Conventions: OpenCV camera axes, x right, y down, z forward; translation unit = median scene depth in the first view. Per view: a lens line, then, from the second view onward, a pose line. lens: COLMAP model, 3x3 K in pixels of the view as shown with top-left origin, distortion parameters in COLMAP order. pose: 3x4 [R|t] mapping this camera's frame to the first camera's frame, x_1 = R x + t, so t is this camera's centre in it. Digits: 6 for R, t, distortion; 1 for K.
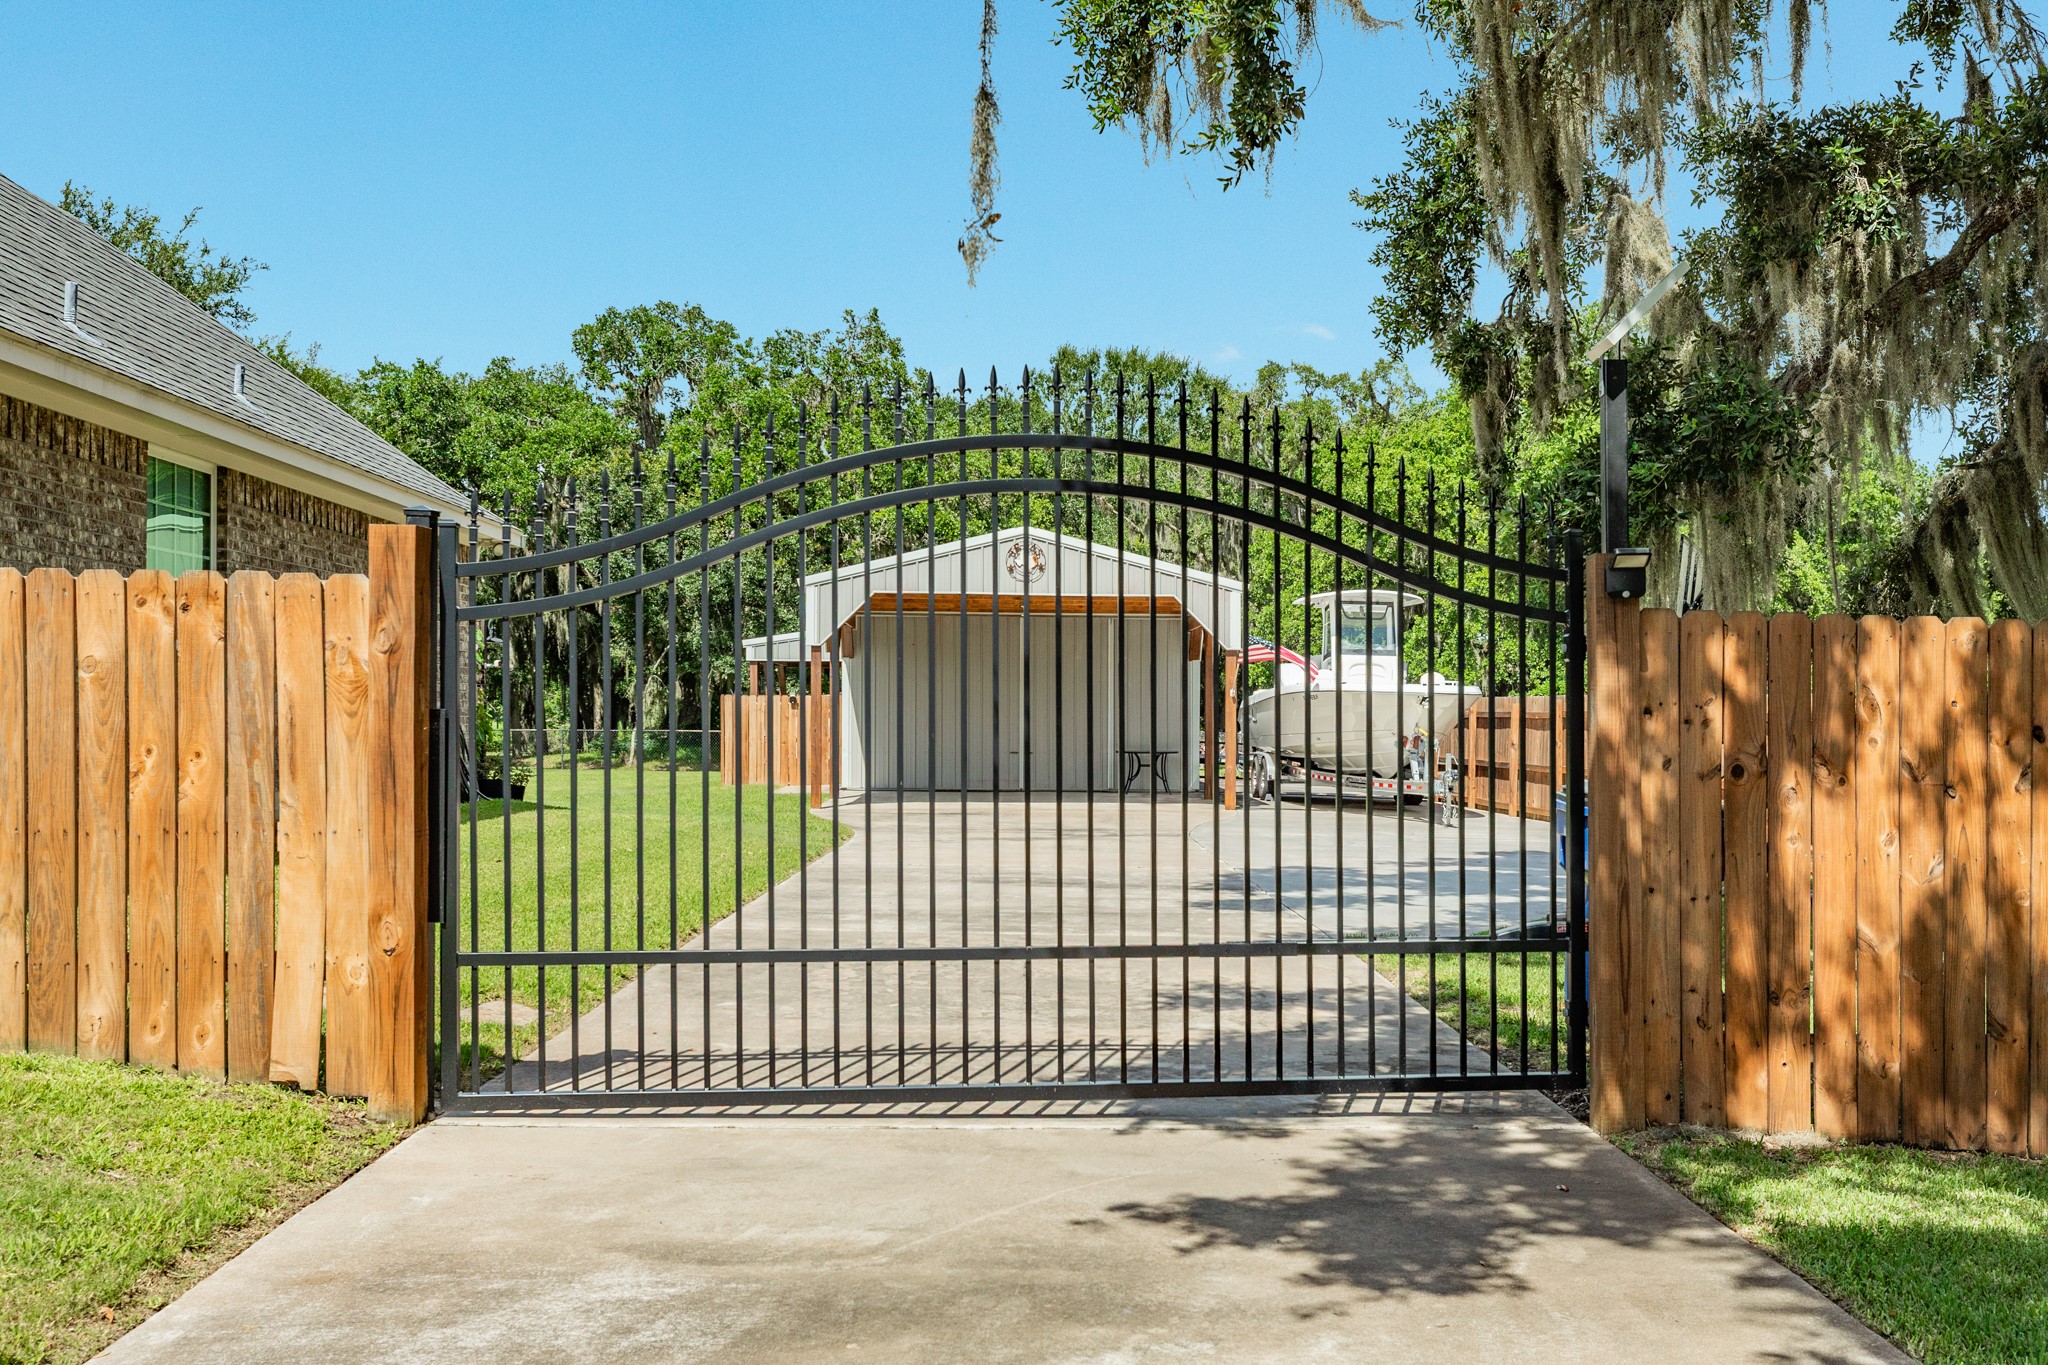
lens RADIAL K [[2006.1, 0, 1042.7], [0, 2006.1, 700.0], [0, 0, 1]] dist [0.058485, 0.000000]
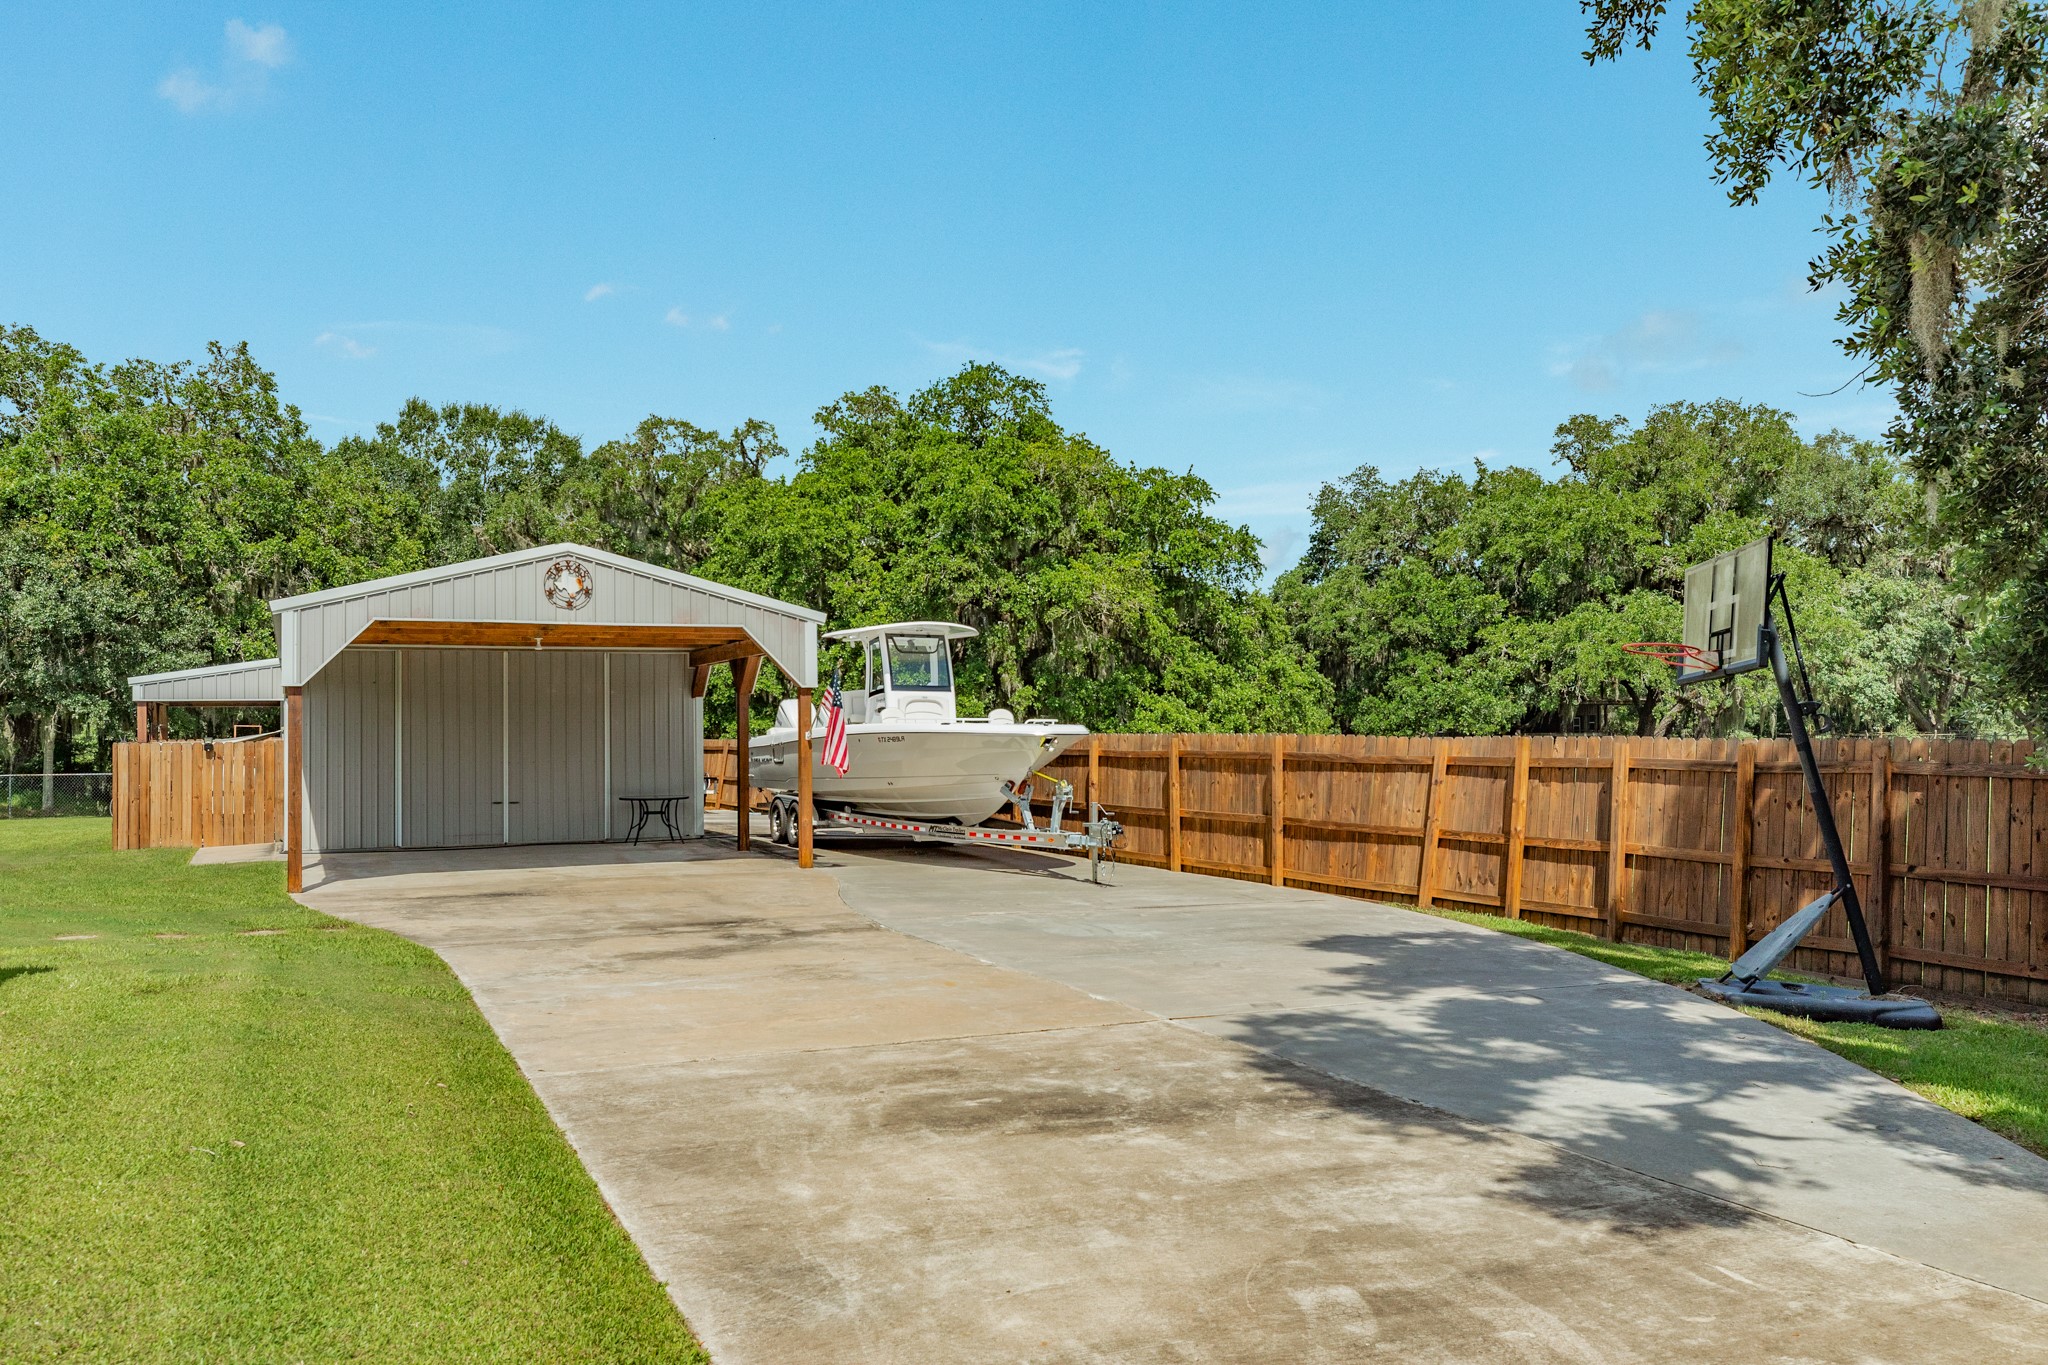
lens RADIAL K [[1588.9, 0, 1011.2], [0, 1588.9, 669.5], [0, 0, 1]] dist [-0.023638, 0.022627]
pose [[0.918295, -0.005124, 0.395864, -0.047007], [0.017469, 0.999467, -0.027586, -0.005377], [-0.395512, 0.032247, 0.917895, 0.146262]]
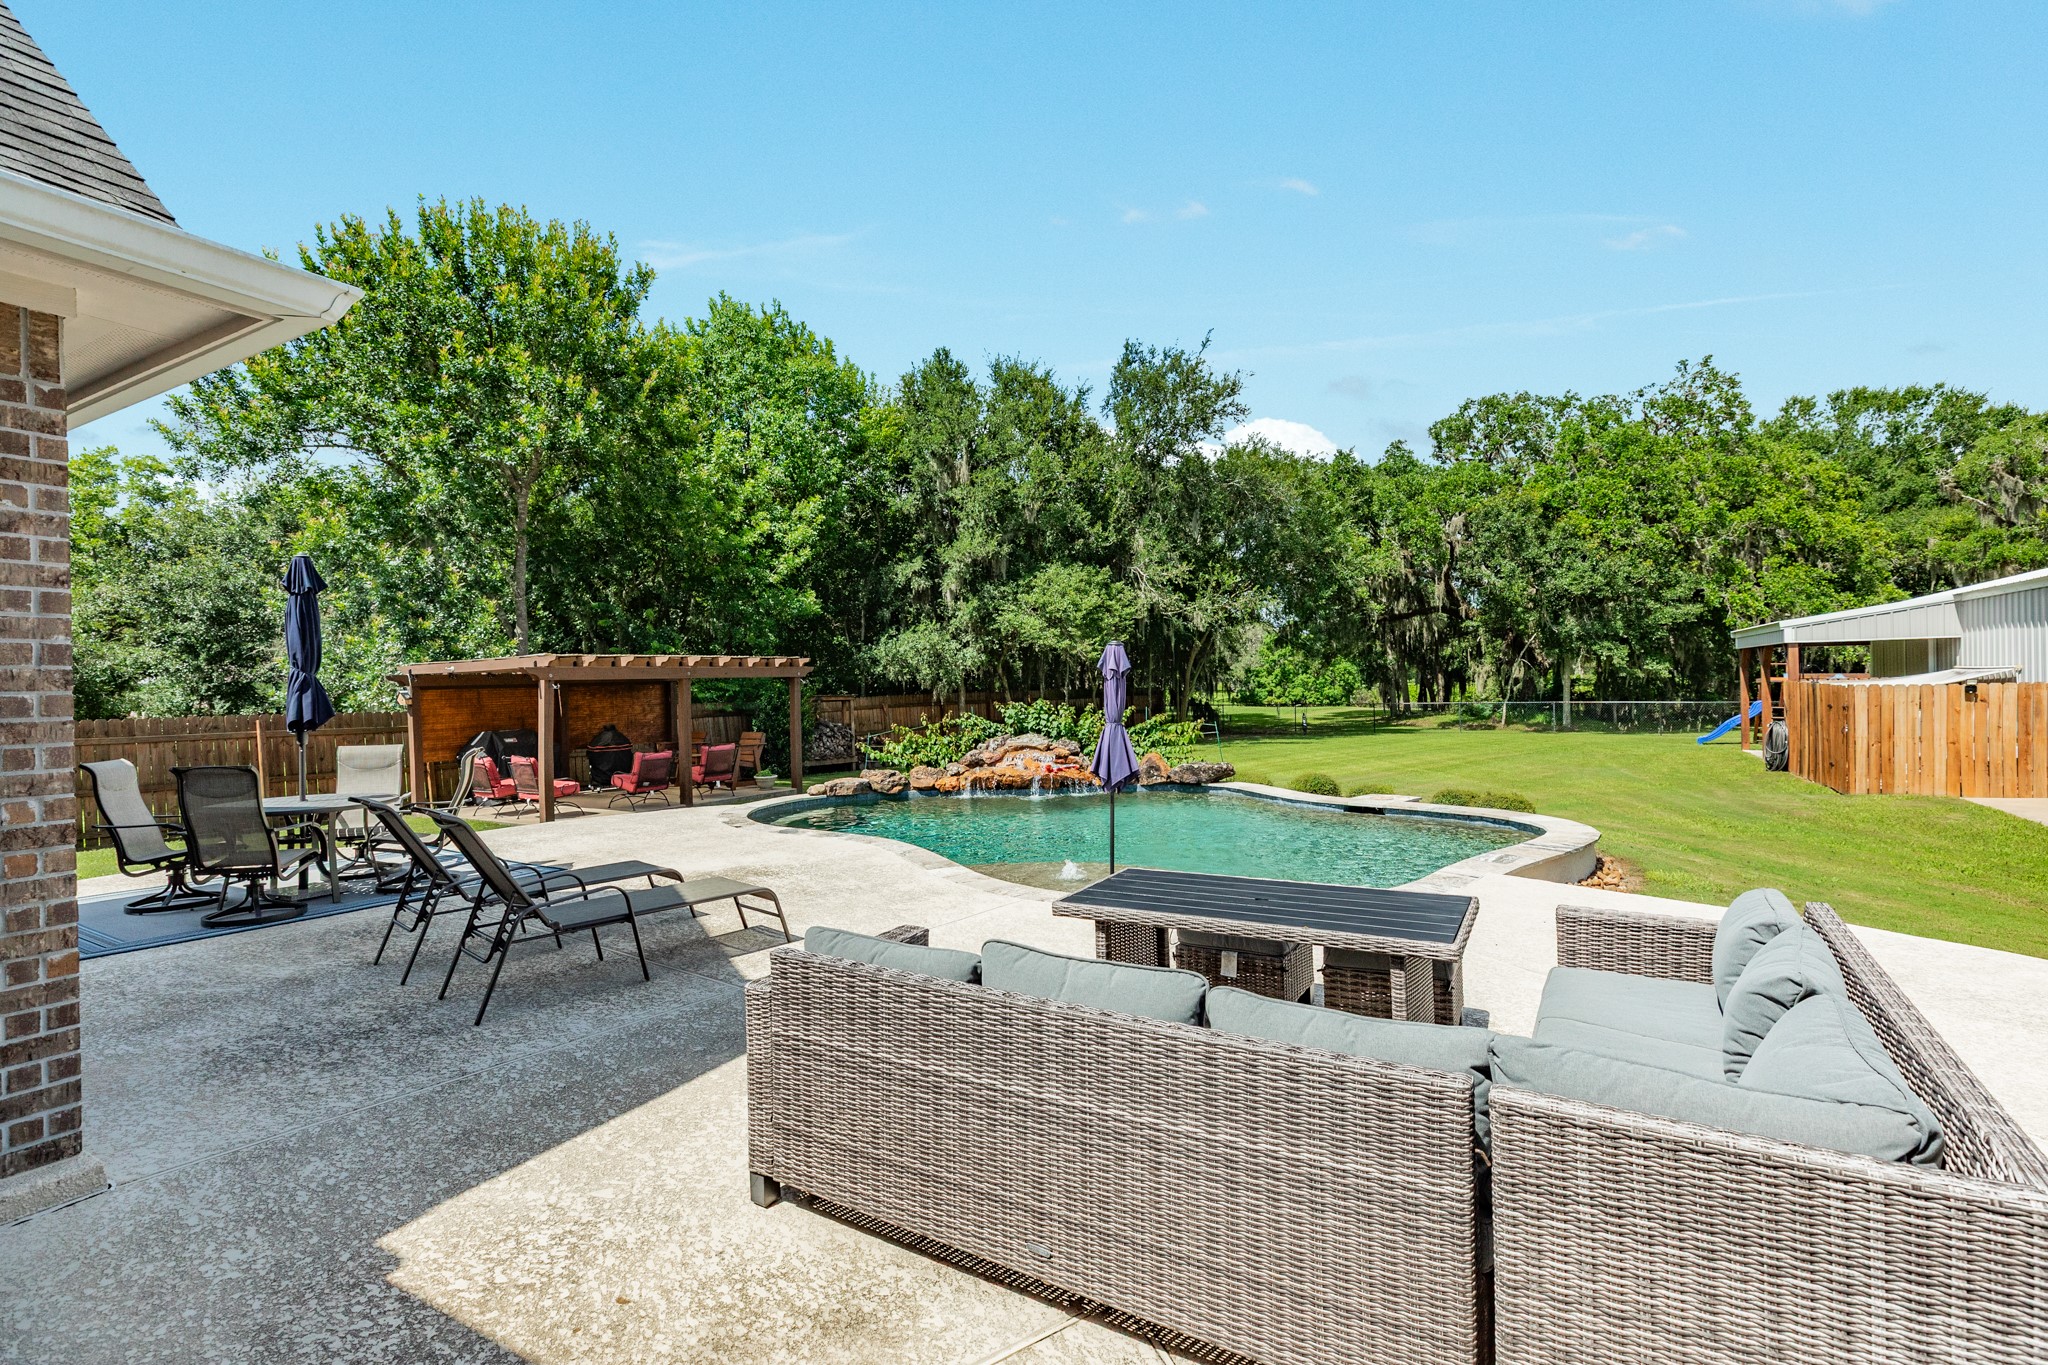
lens RADIAL K [[930.5, 0, 1044.1], [0, 930.5, 693.0], [0, 0, 1]] dist [0.004581, 0.000381]
pose [[0.864307, -0.022331, -0.502469, -0.157793], [0.034360, 0.999302, 0.014691, -0.009957], [0.501790, -0.029963, 0.864470, 0.304779]]
